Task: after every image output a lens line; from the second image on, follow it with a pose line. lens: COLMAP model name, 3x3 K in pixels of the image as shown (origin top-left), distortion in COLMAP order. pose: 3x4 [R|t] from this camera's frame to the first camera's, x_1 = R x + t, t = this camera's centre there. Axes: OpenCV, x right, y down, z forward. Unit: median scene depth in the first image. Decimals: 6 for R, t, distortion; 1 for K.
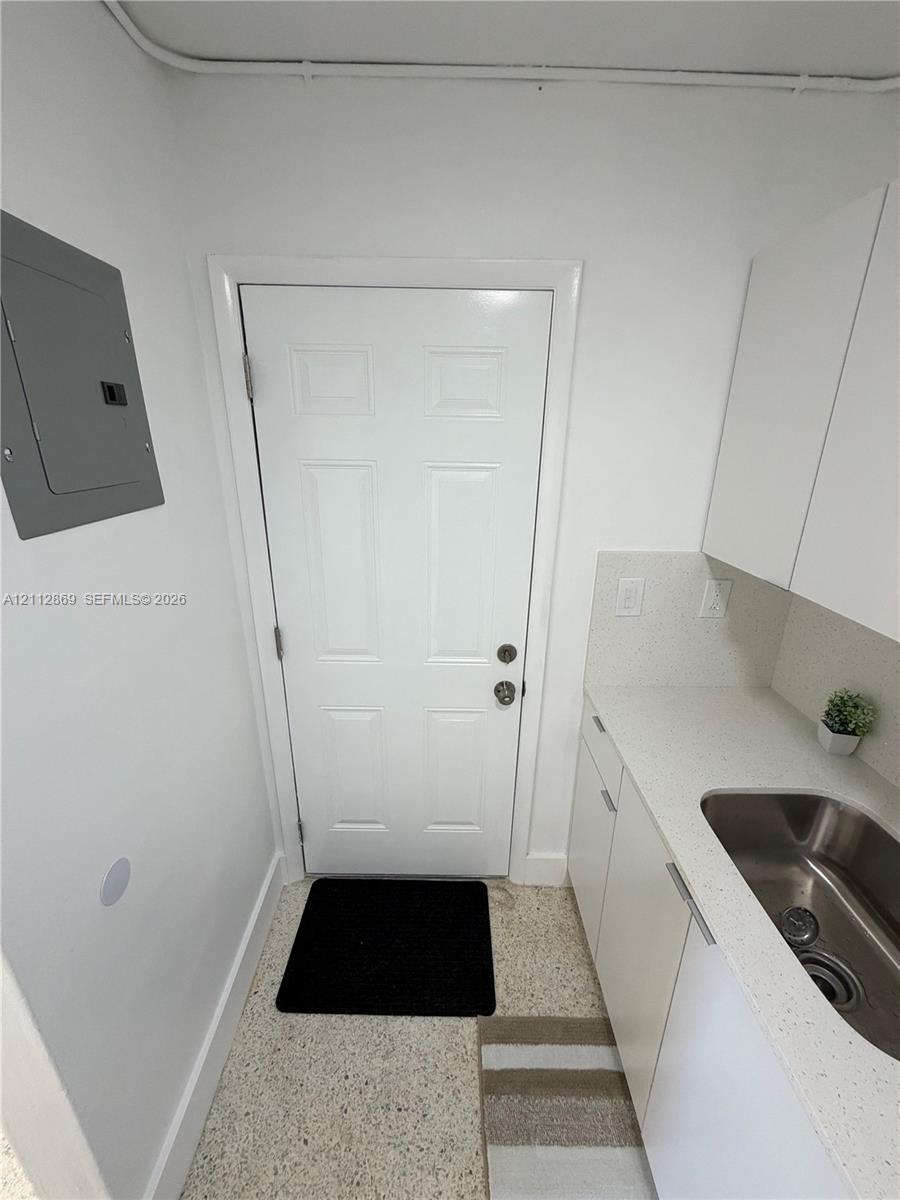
lens RADIAL K [[477.3, 0, 450.7], [0, 477.3, 596.6], [0, 0, 1]] dist [0.006536, -0.000236]
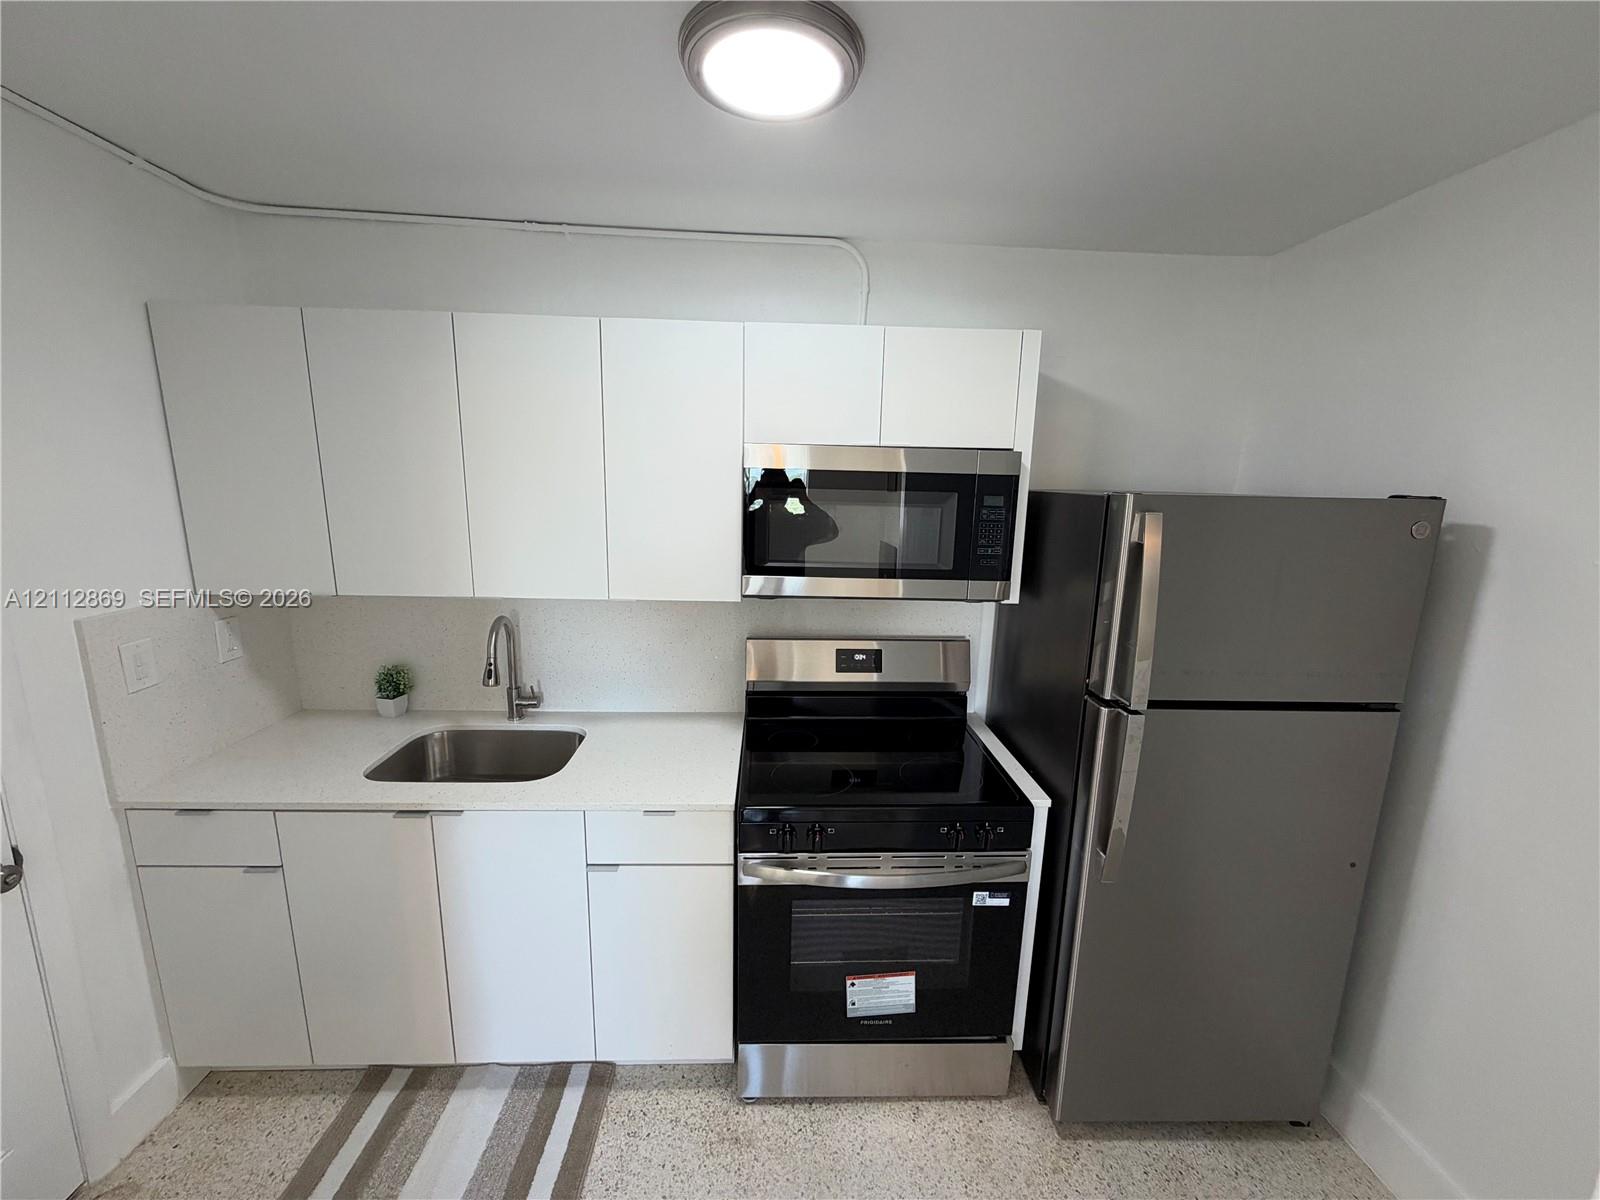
lens RADIAL K [[636.4, 0, 799.0], [0, 636.4, 597.2], [0, 0, 1]] dist [0.006536, -0.000236]
pose [[-0.035147, -0.203377, 0.978469, -0.820111], [0.304513, 0.930338, 0.204311, 0.015079], [-0.951860, 0.305137, 0.029232, -0.148894]]
